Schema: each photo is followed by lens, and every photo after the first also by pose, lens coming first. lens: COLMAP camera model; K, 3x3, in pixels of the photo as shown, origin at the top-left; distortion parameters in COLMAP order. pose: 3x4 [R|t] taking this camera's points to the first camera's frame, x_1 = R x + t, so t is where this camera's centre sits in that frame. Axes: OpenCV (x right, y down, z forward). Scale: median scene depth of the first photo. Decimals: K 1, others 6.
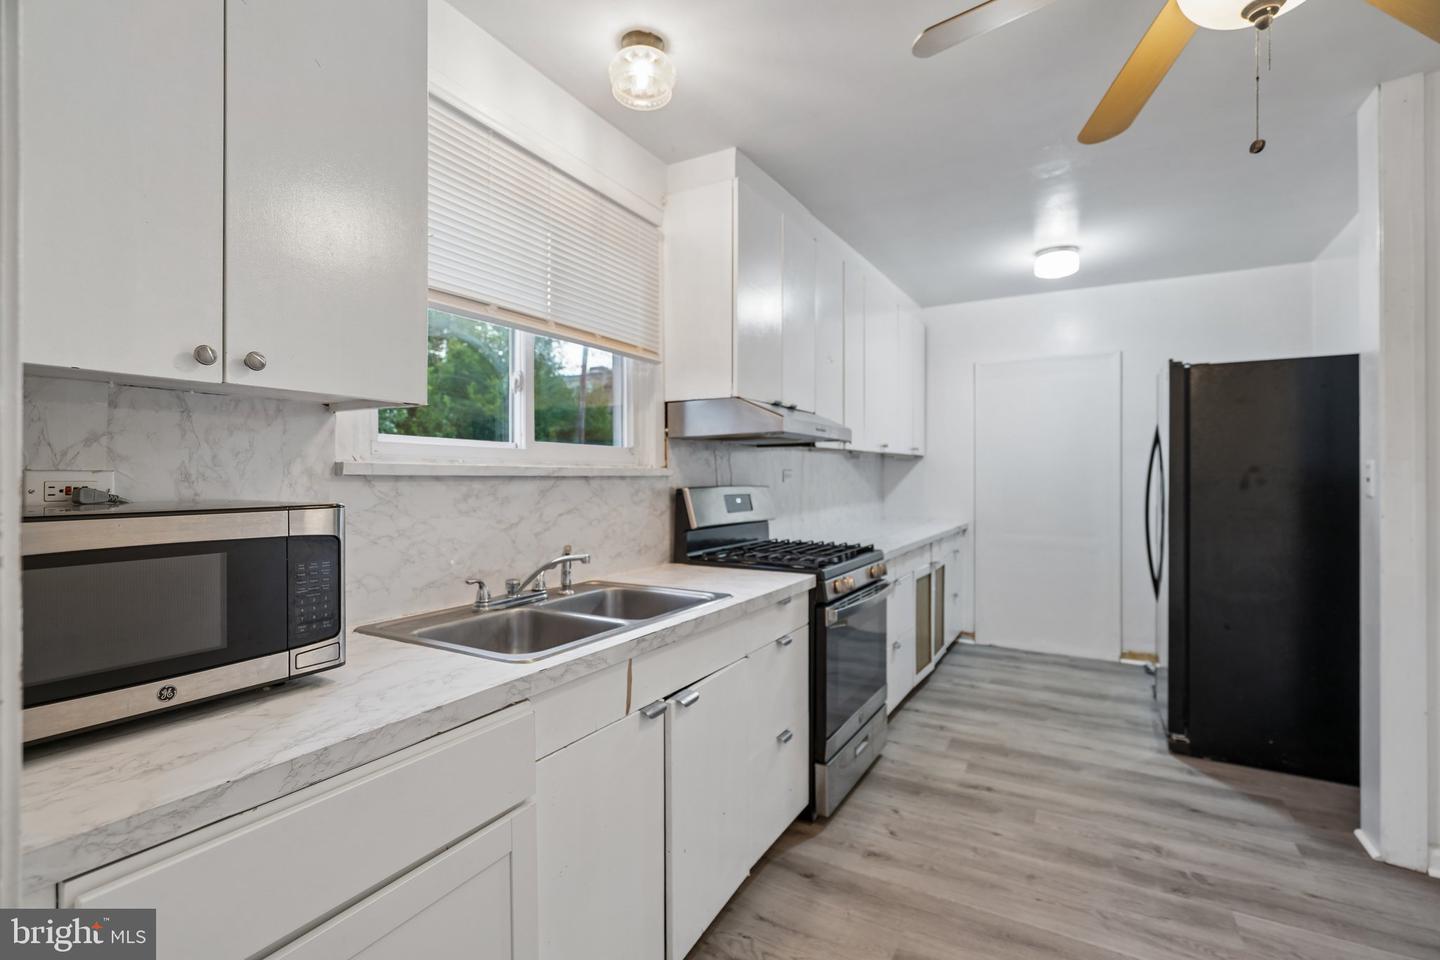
lens RADIAL K [[649.2, 0, 720.9], [0, 649.2, 472.7], [0, 0, 1]] dist [-0.004575, 0.001559]
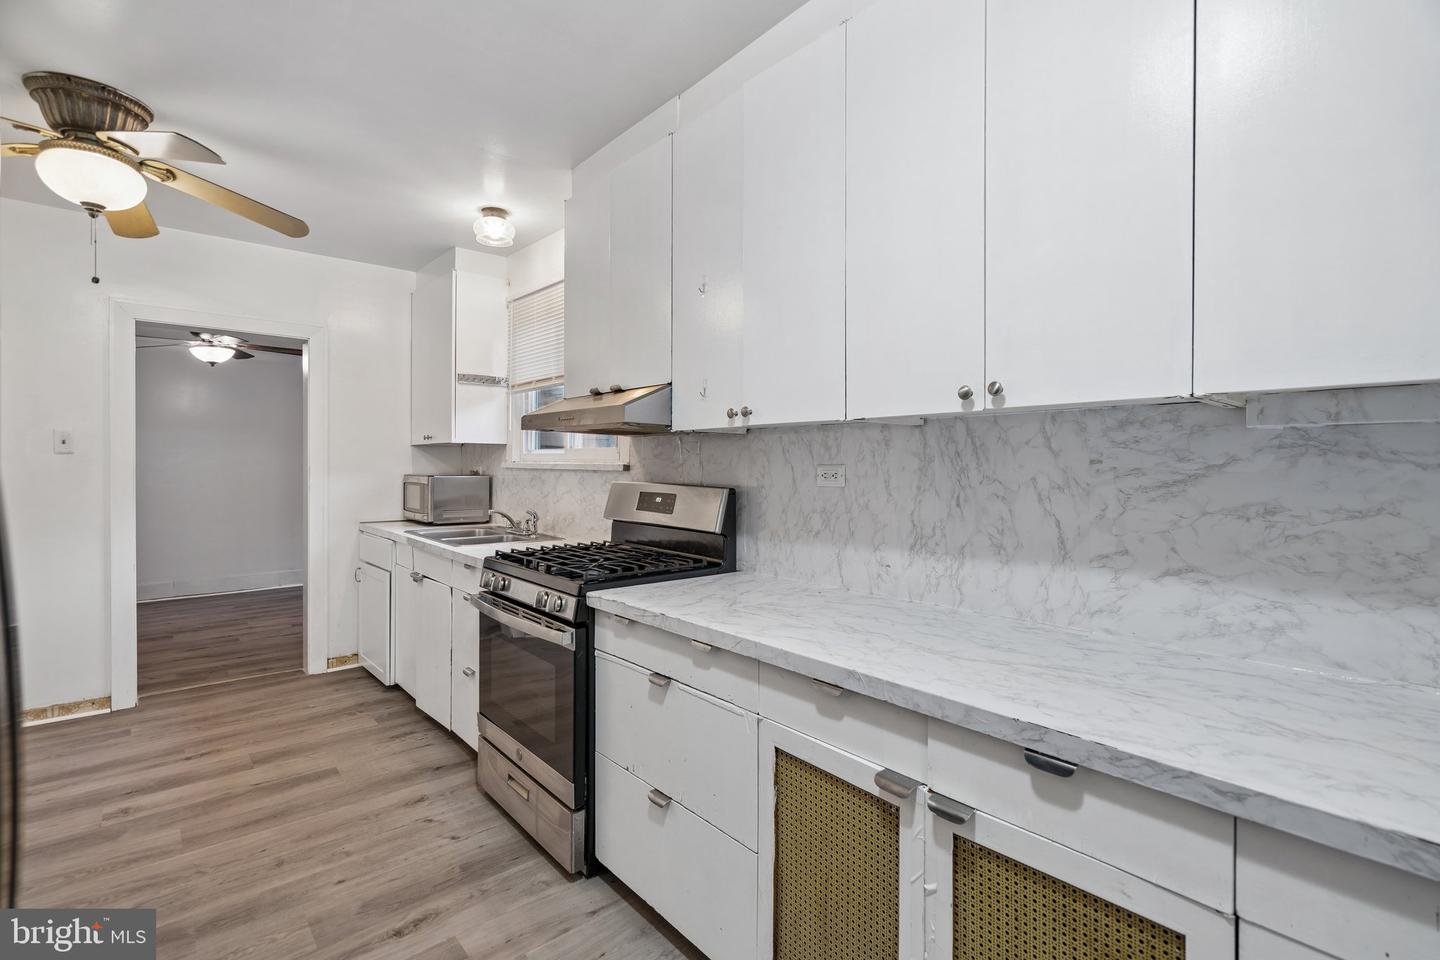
lens RADIAL K [[649.2, 0, 717.4], [0, 649.2, 470.7], [0, 0, 1]] dist [-0.004575, 0.001559]
pose [[-0.315702, 0.007054, -0.948832, 1.070906], [-0.002099, 0.999965, 0.008133, -0.005501], [0.948856, 0.004560, -0.315676, 1.725051]]
